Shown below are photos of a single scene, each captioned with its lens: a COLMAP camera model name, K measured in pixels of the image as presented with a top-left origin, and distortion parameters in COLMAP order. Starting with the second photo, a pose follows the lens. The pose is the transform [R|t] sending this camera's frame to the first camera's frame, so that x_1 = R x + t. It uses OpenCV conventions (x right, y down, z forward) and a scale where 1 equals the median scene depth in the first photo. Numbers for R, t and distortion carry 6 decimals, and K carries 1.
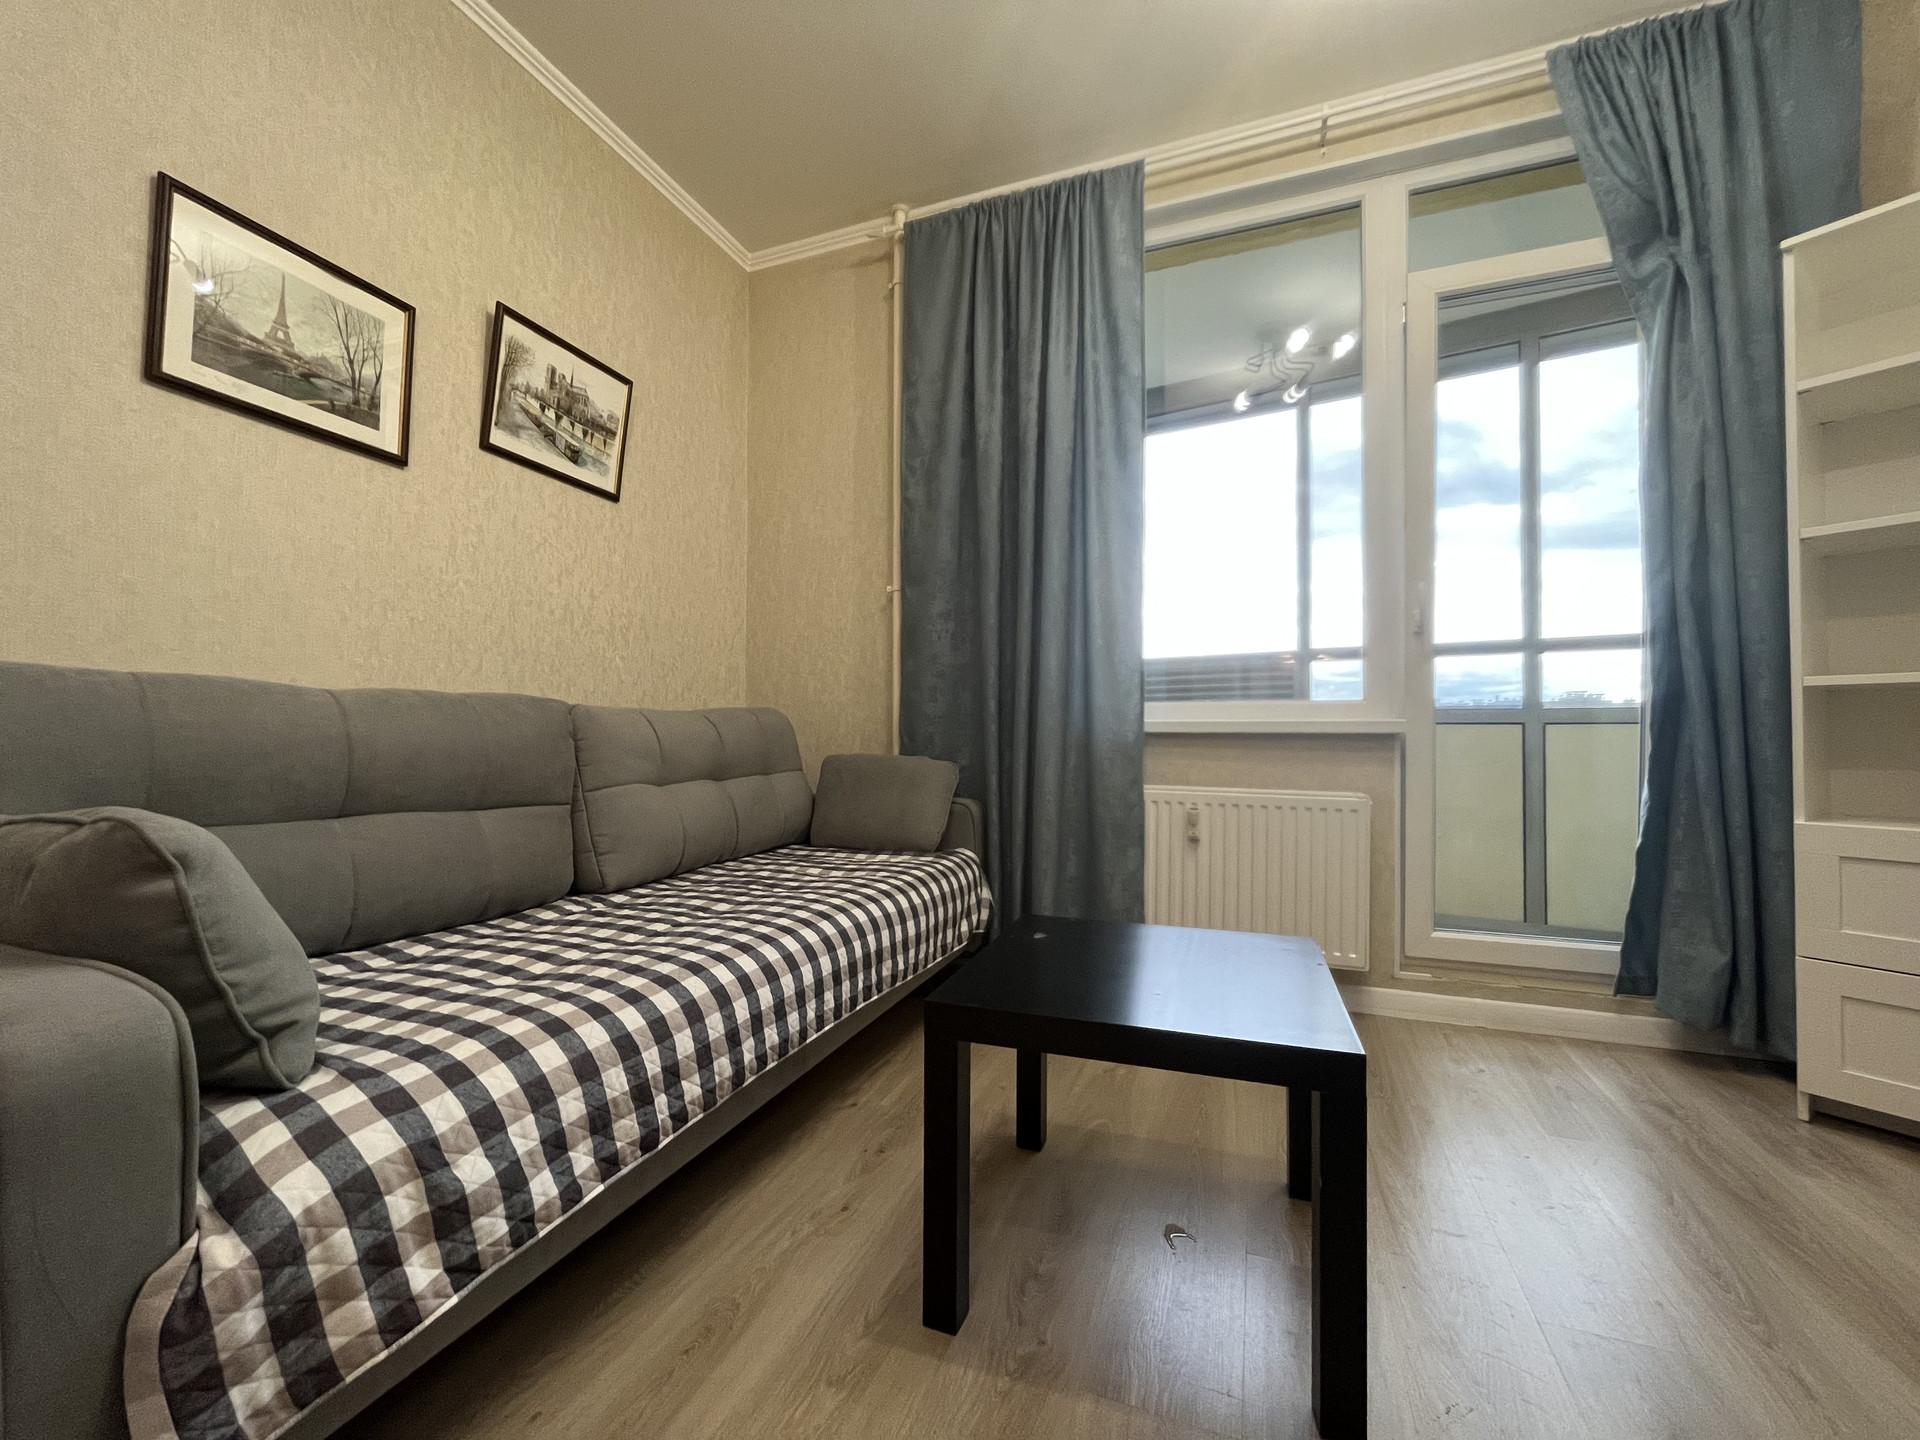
lens RADIAL K [[770.6, 0, 957.3], [0, 770.6, 727.8], [0, 0, 1]] dist [-0.007333, 0.000458]
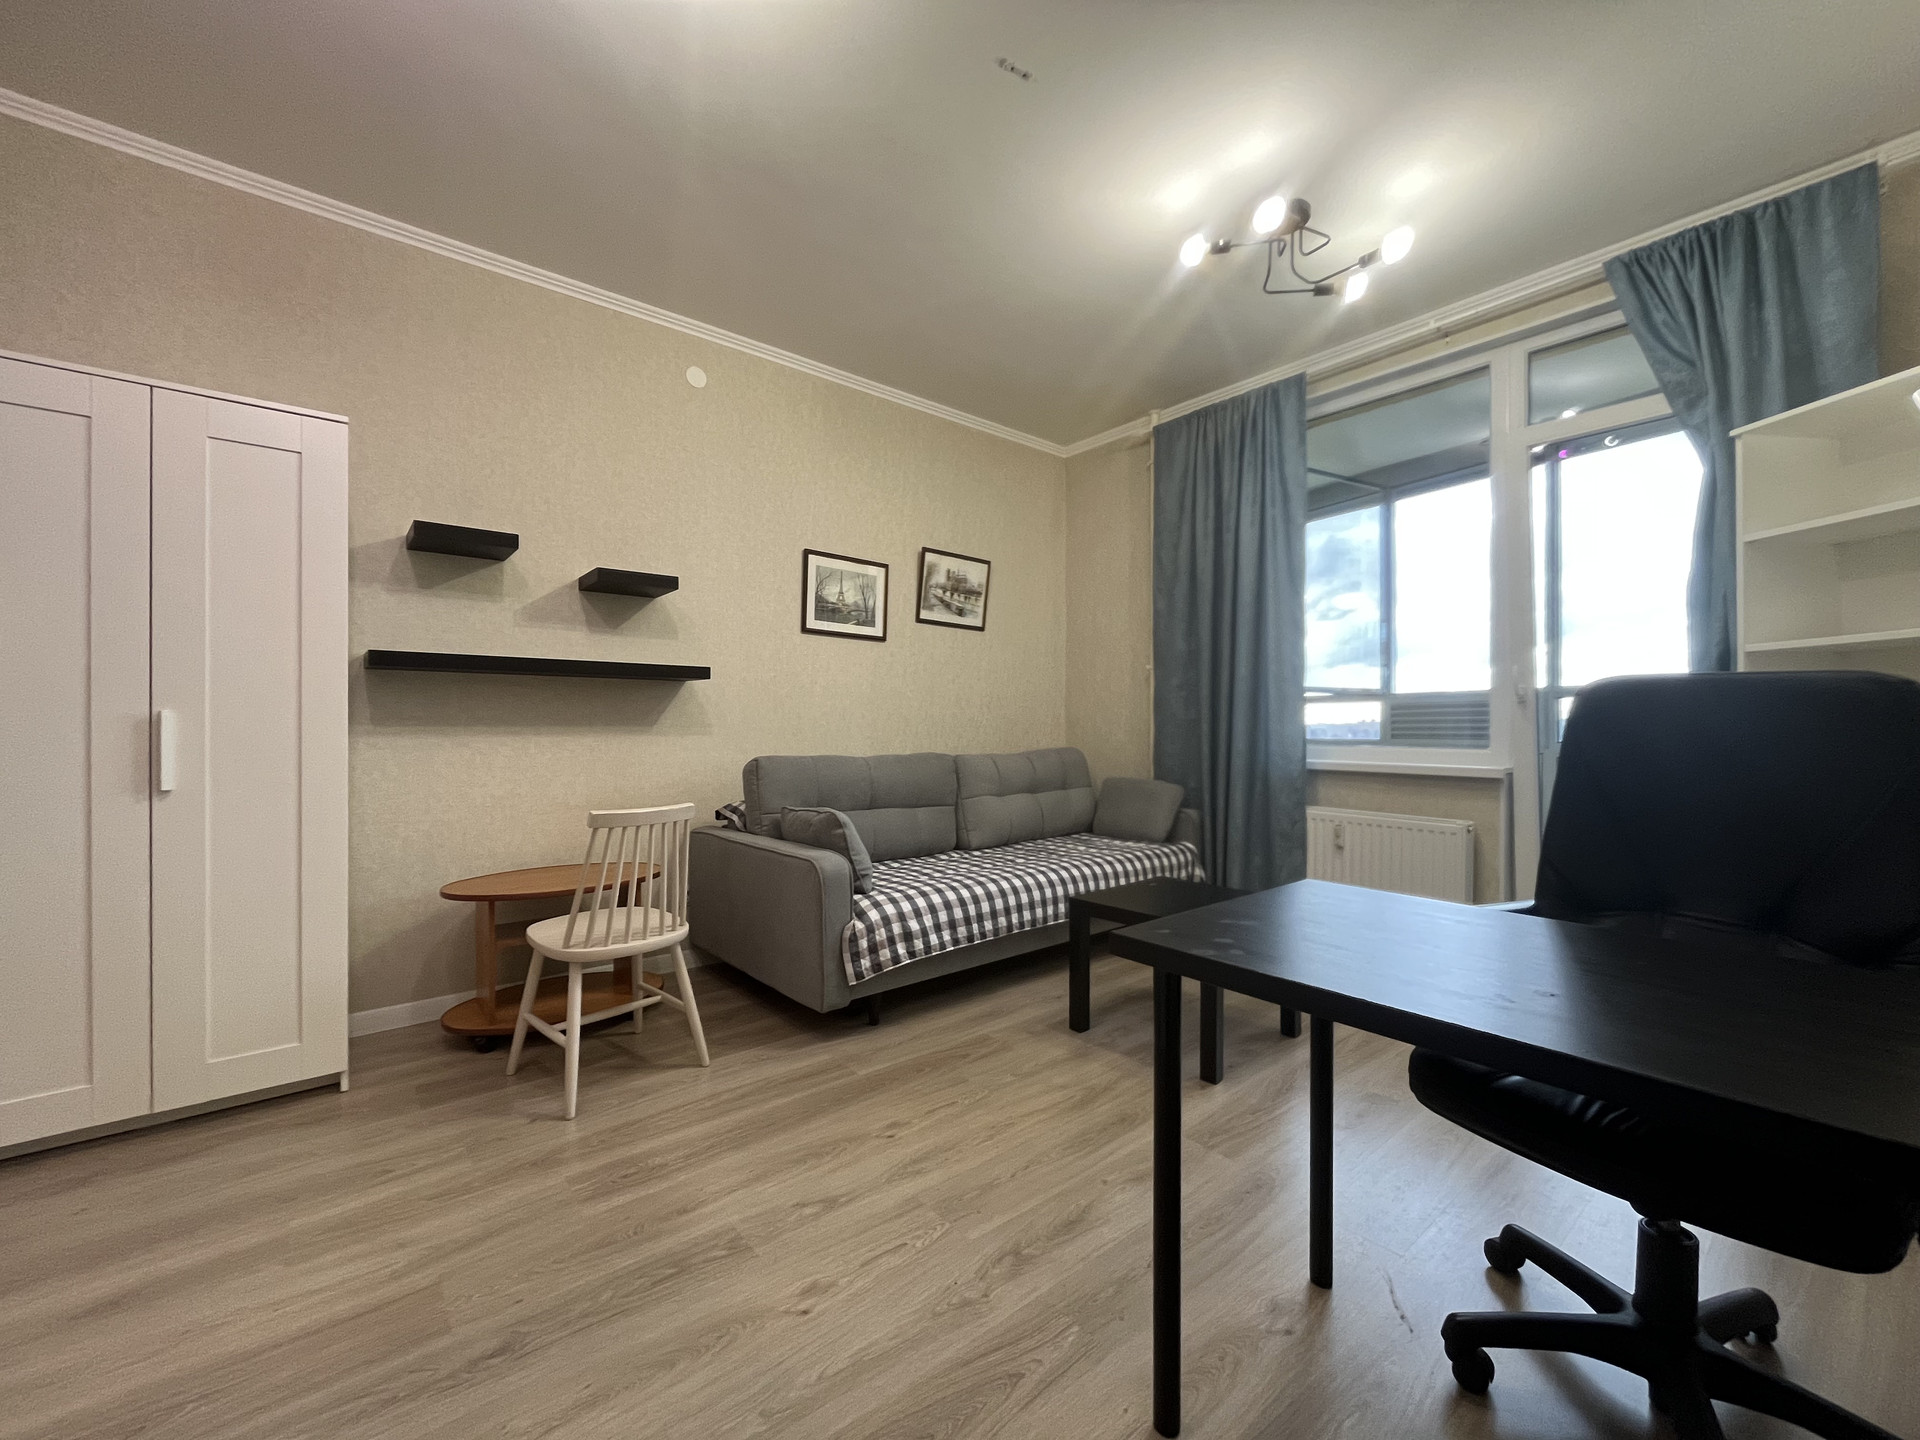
lens RADIAL K [[770.6, 0, 967.4], [0, 770.6, 729.0], [0, 0, 1]] dist [-0.007333, 0.000458]
pose [[0.878769, -0.000746, -0.477247, 0.494855], [0.008371, 0.999869, 0.013851, -0.129573], [0.477174, -0.016167, 0.878660, -0.766826]]
